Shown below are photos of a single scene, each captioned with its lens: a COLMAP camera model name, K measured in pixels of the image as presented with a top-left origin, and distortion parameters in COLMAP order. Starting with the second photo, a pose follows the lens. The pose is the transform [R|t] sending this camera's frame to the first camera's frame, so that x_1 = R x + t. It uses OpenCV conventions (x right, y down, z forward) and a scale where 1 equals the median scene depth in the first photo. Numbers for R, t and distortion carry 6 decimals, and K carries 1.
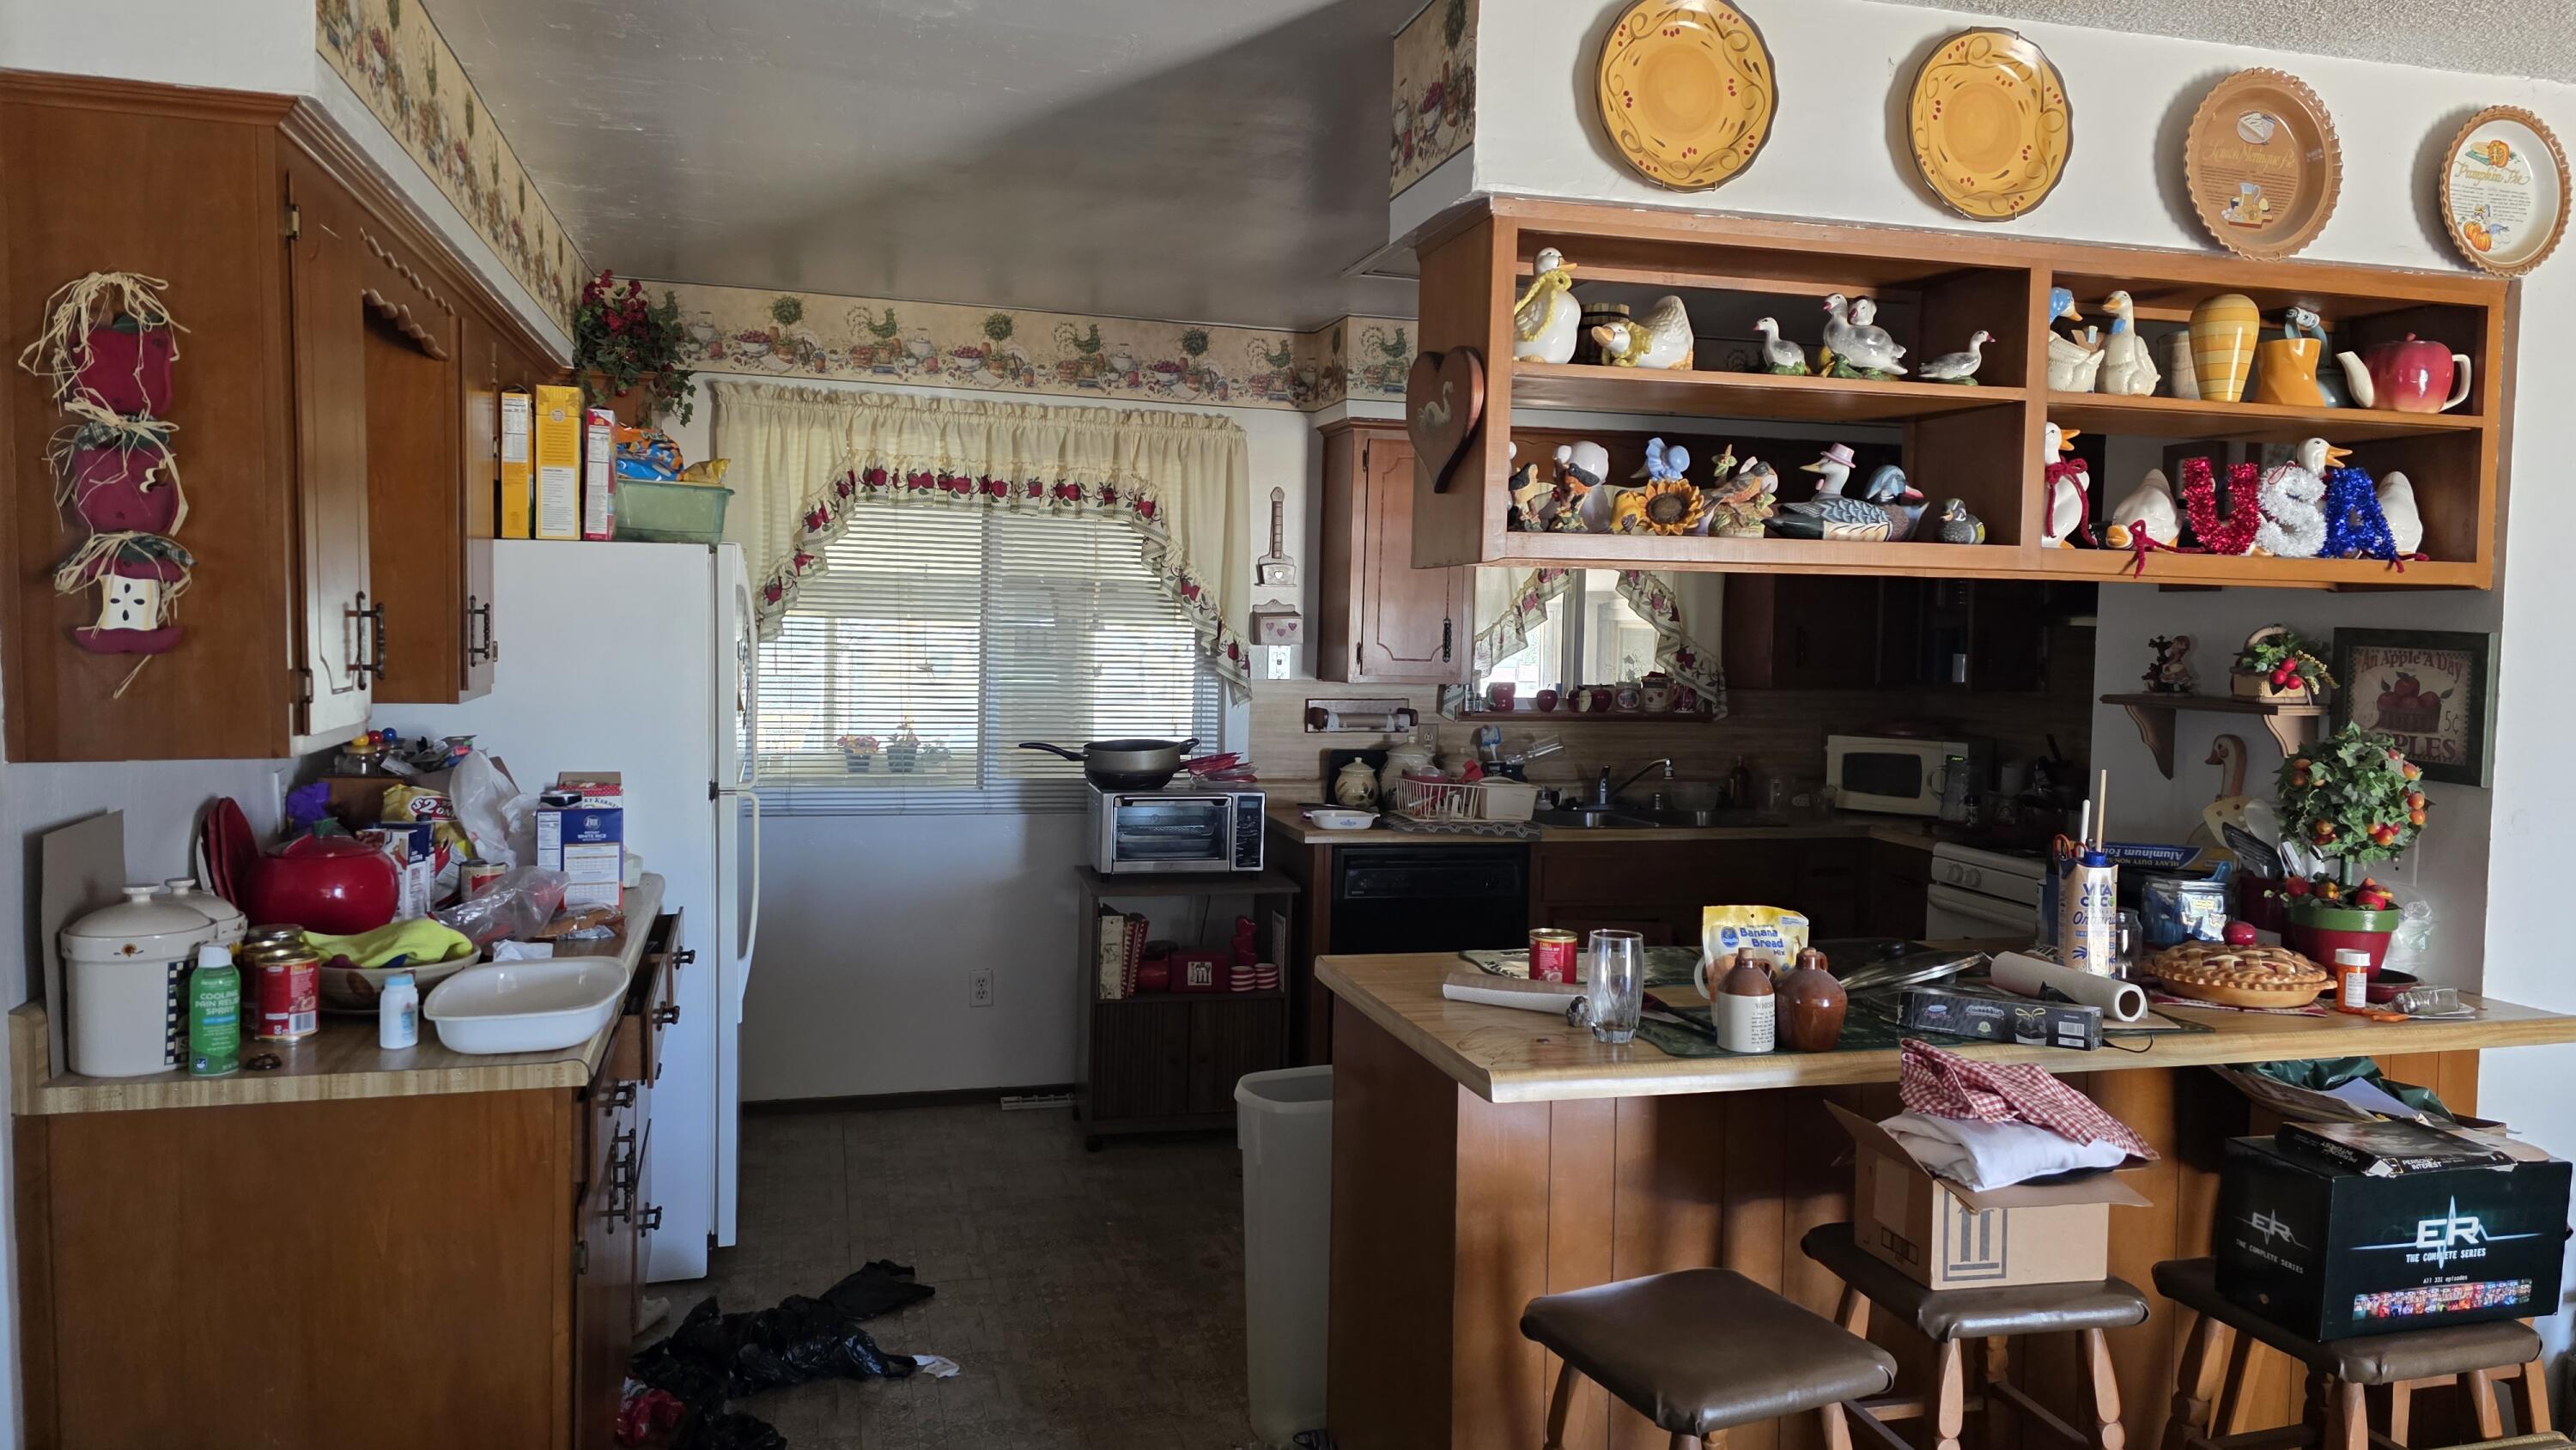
lens RADIAL K [[1829.7, 0, 1285.5], [0, 1829.7, 715.1], [0, 0, 1]] dist [0.078965, -0.000043]
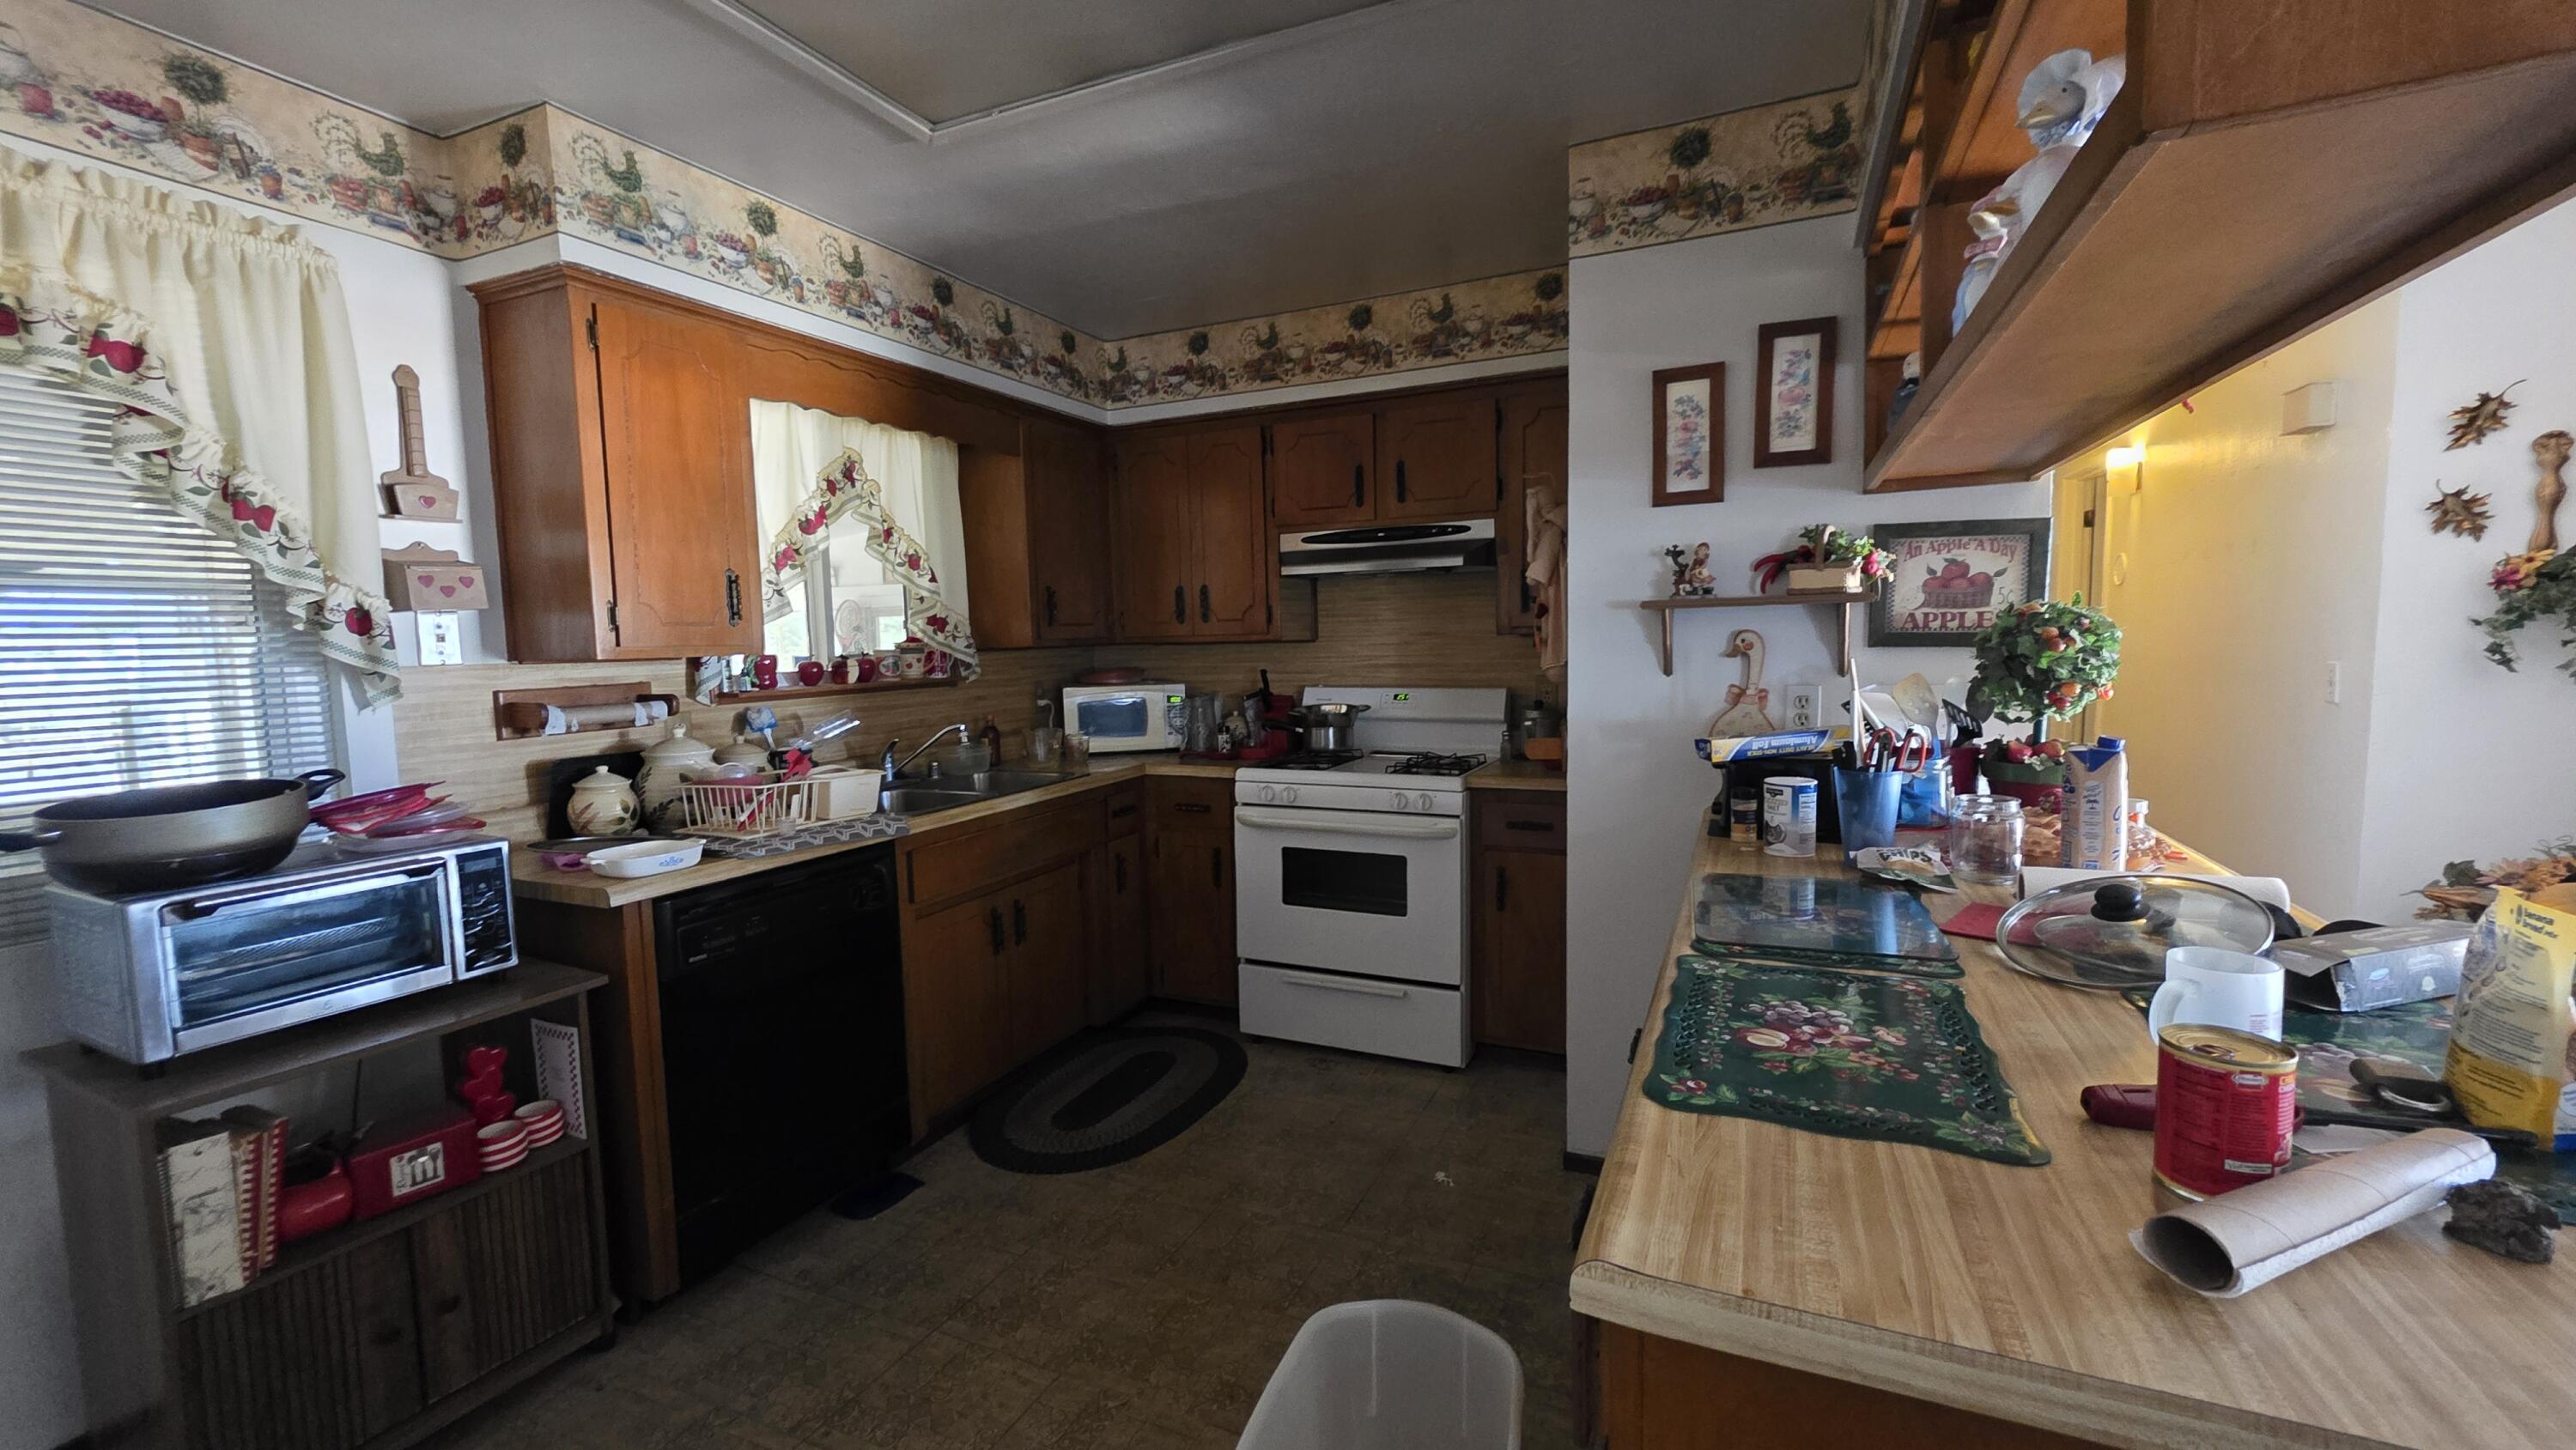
lens RADIAL K [[1035.5, 0, 1307.7], [0, 1035.5, 727.3], [0, 0, 1]] dist [-0.011790, 0.001660]
pose [[0.622320, -0.106255, 0.775517, -0.100929], [0.082135, 0.994139, 0.070299, 0.002442], [-0.778442, 0.019949, 0.627400, 0.536869]]
